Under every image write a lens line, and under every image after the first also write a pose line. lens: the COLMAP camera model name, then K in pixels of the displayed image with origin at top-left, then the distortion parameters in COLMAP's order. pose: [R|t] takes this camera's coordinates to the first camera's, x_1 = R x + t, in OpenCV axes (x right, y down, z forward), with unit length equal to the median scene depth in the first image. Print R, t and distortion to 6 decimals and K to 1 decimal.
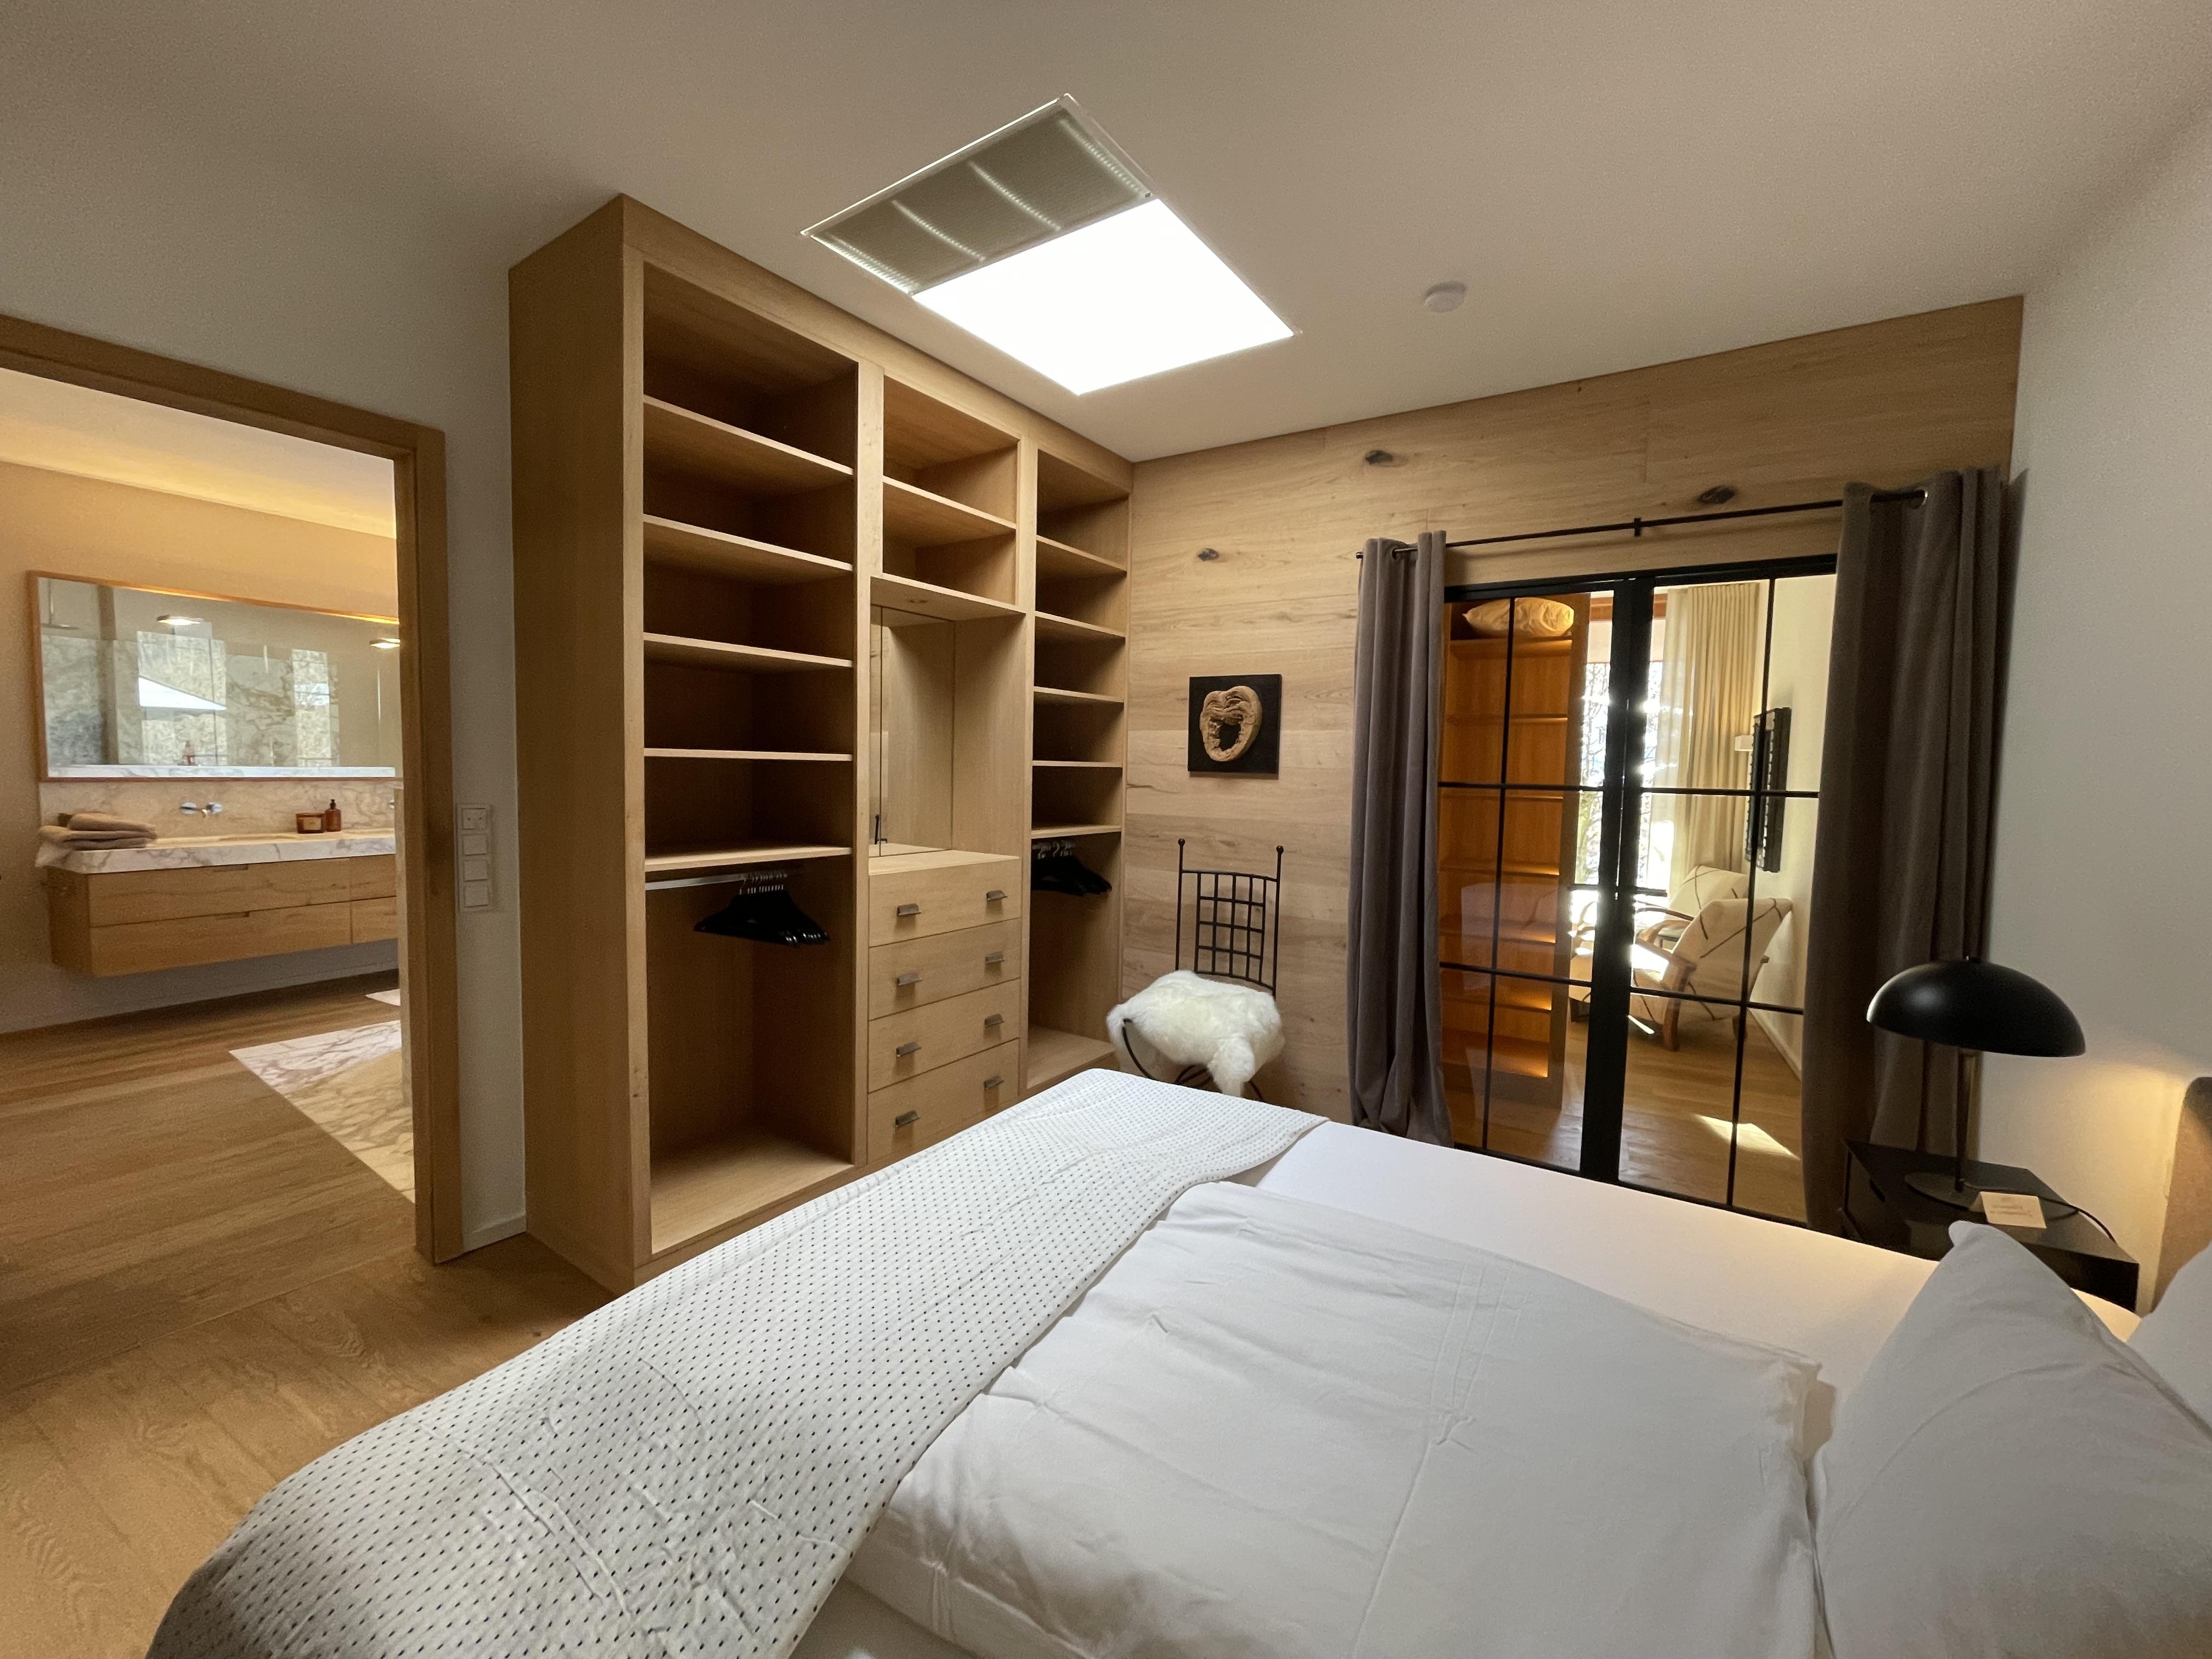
lens RADIAL K [[888.9, 0, 1106.0], [0, 888.9, 829.5], [0, 0, 1]] dist [0.000436, 0.000012]
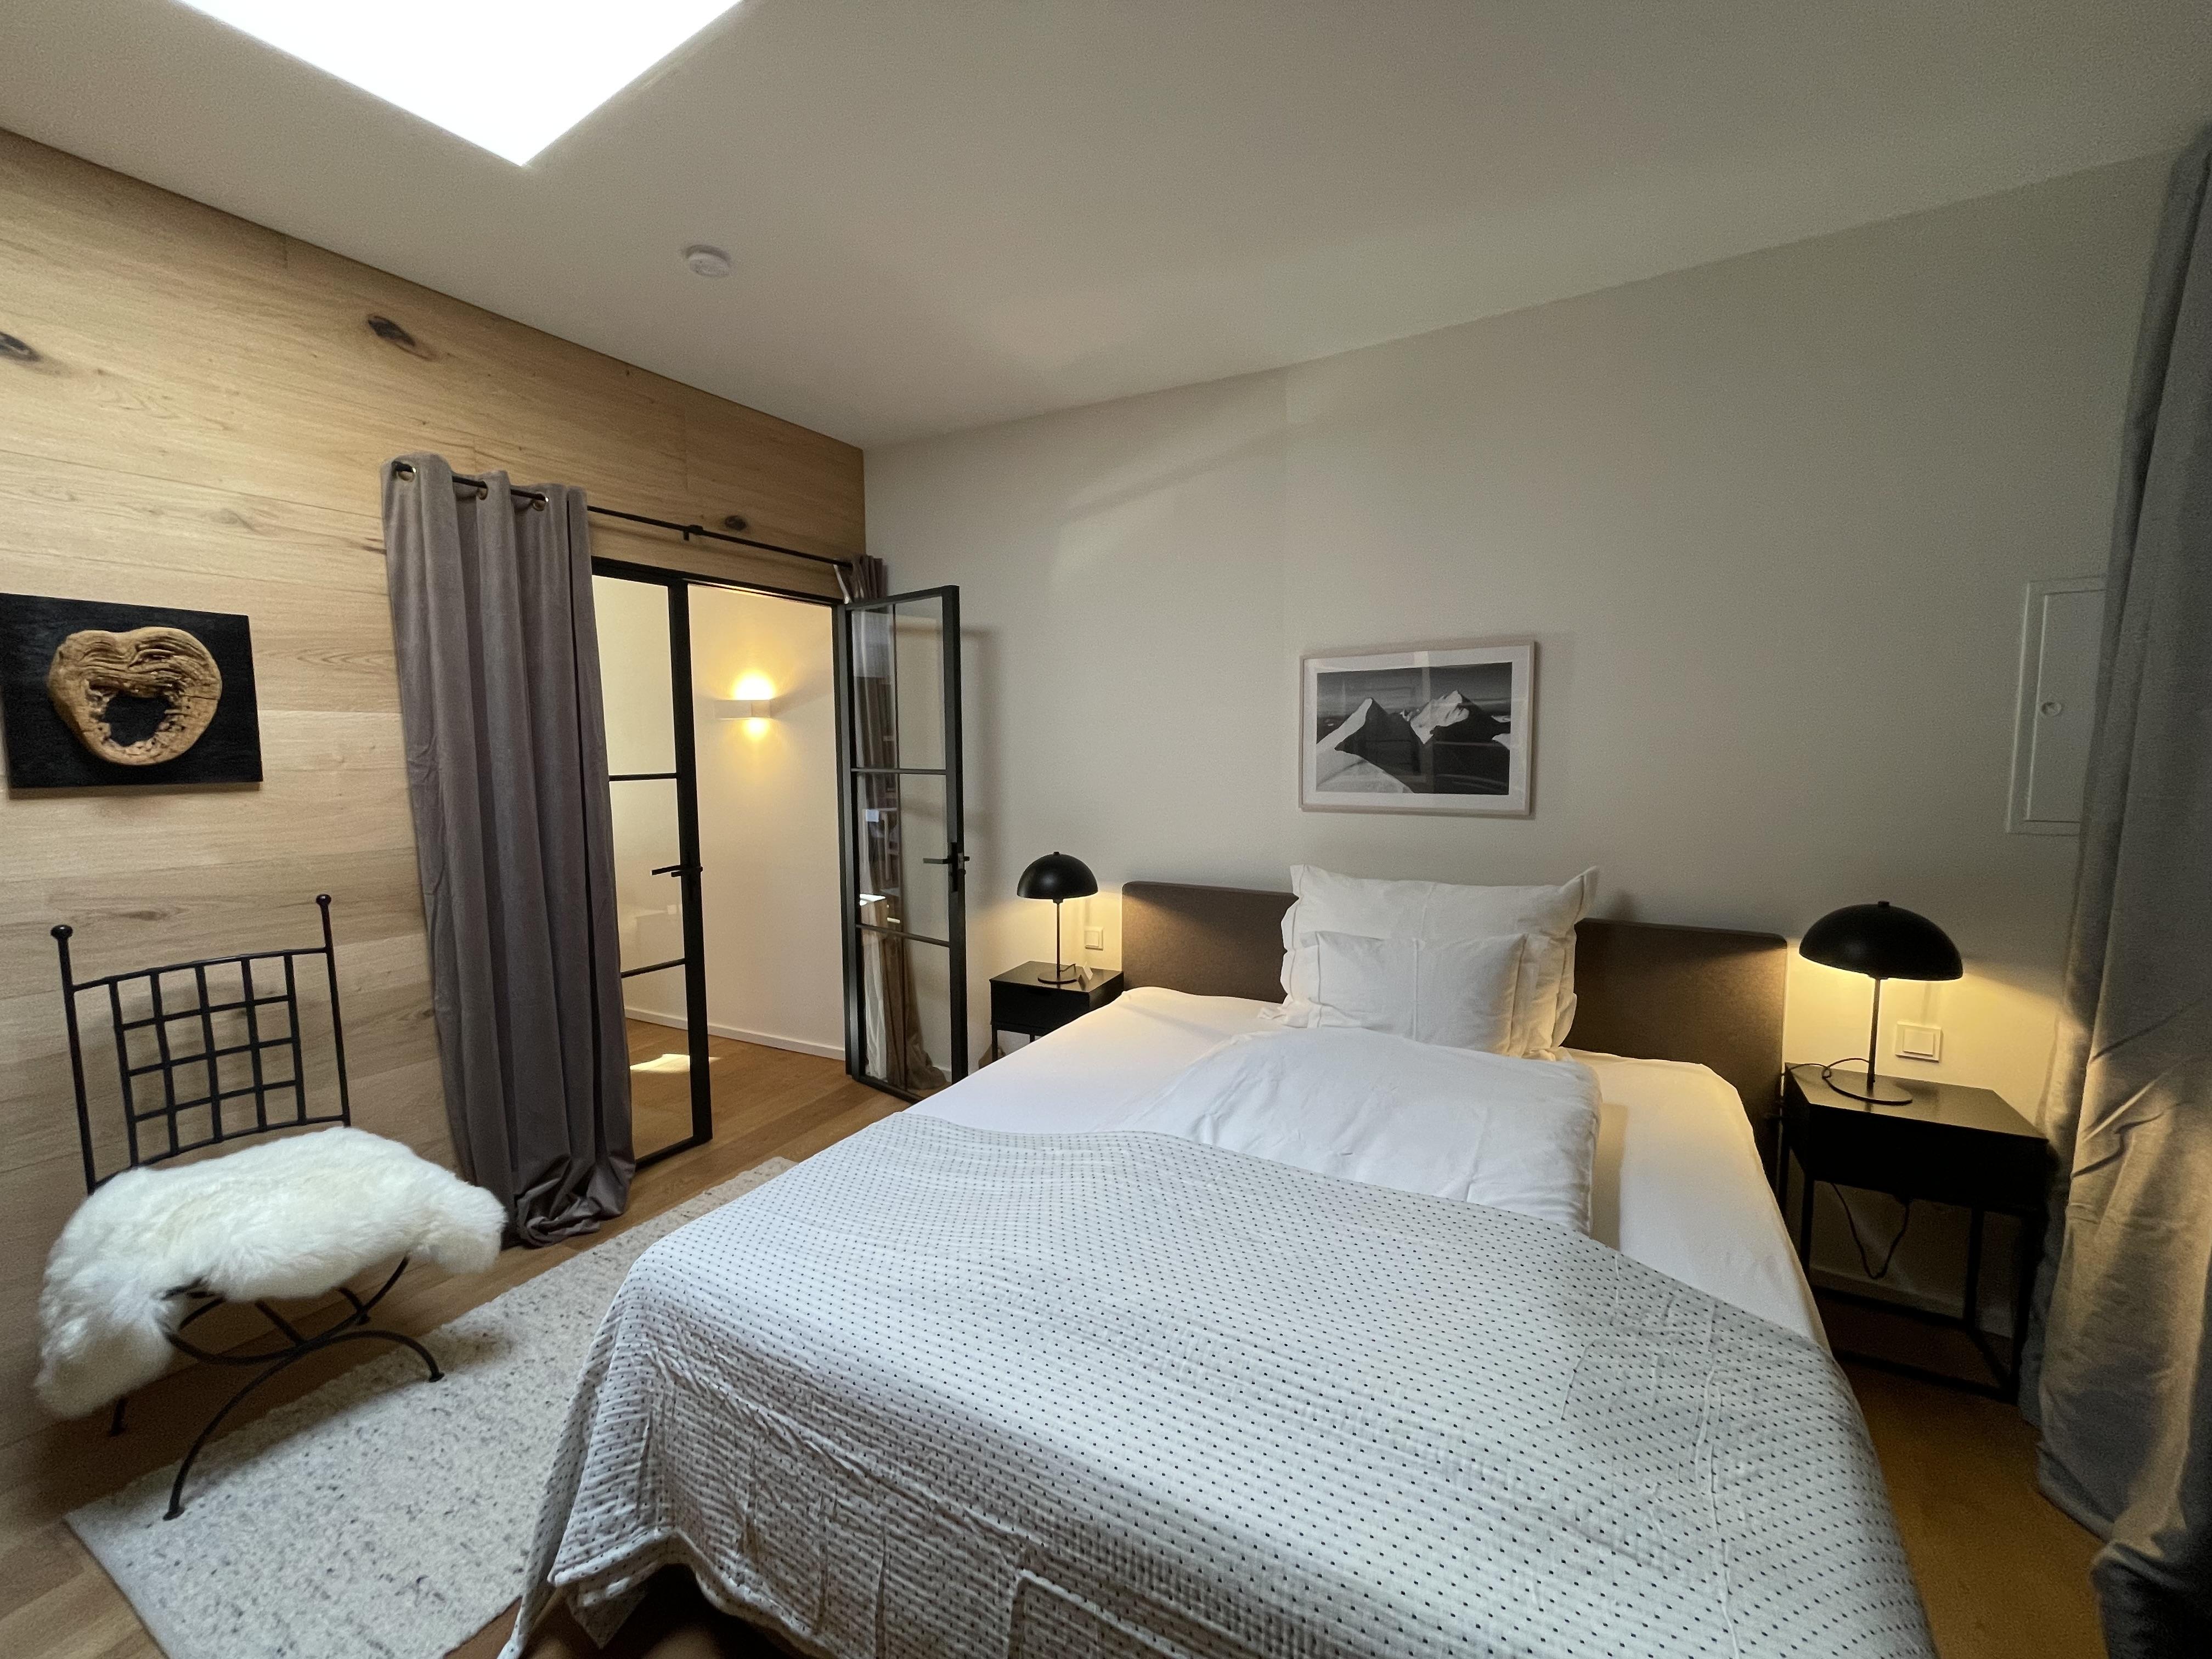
lens RADIAL K [[888.9, 0, 1106.0], [0, 888.9, 829.5], [0, 0, 1]] dist [0.000436, 0.000012]
pose [[-0.035314, -0.124836, 0.991549, -0.433435], [0.062790, 0.989930, 0.126868, -0.071112], [-0.997402, 0.066740, -0.027120, 0.443843]]
